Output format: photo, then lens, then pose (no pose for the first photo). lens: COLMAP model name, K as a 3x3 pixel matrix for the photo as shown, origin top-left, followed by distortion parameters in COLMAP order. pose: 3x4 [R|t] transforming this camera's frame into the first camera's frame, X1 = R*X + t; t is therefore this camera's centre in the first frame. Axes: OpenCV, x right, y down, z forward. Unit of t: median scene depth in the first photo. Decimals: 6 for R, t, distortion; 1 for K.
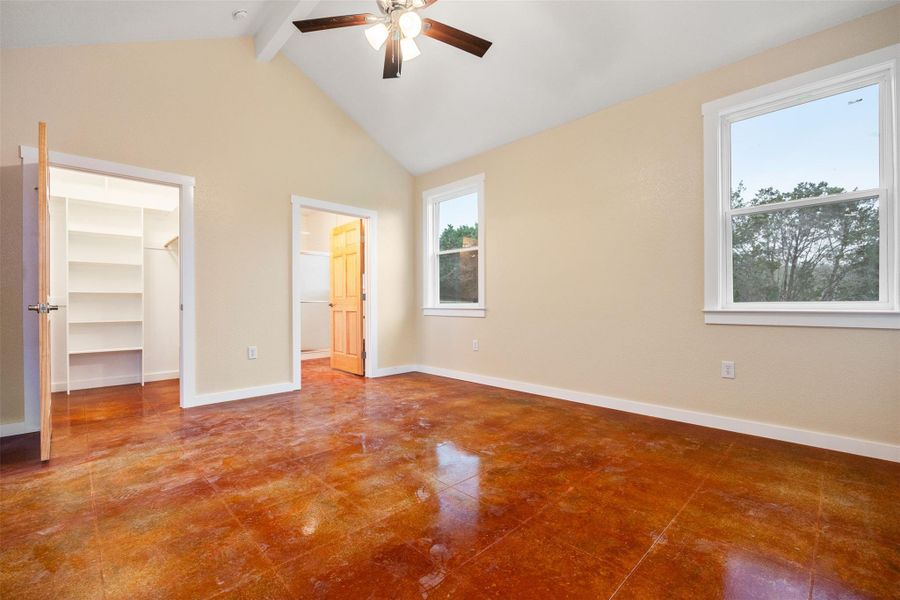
lens RADIAL K [[377.6, 0, 455.3], [0, 377.6, 302.4], [0, 0, 1]] dist [-0.000914, -0.000048]
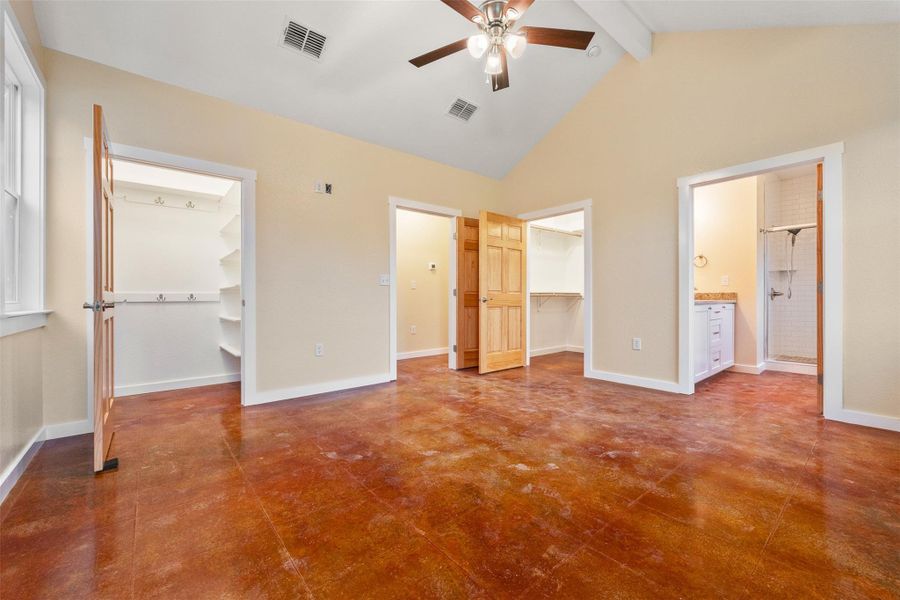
lens RADIAL K [[377.6, 0, 455.3], [0, 377.6, 302.4], [0, 0, 1]] dist [-0.000914, -0.000048]
pose [[-0.085556, 0.012380, -0.996256, 0.861363], [0.007851, 0.999900, 0.011751, 0.001766], [0.996302, -0.006816, -0.085645, 0.908317]]
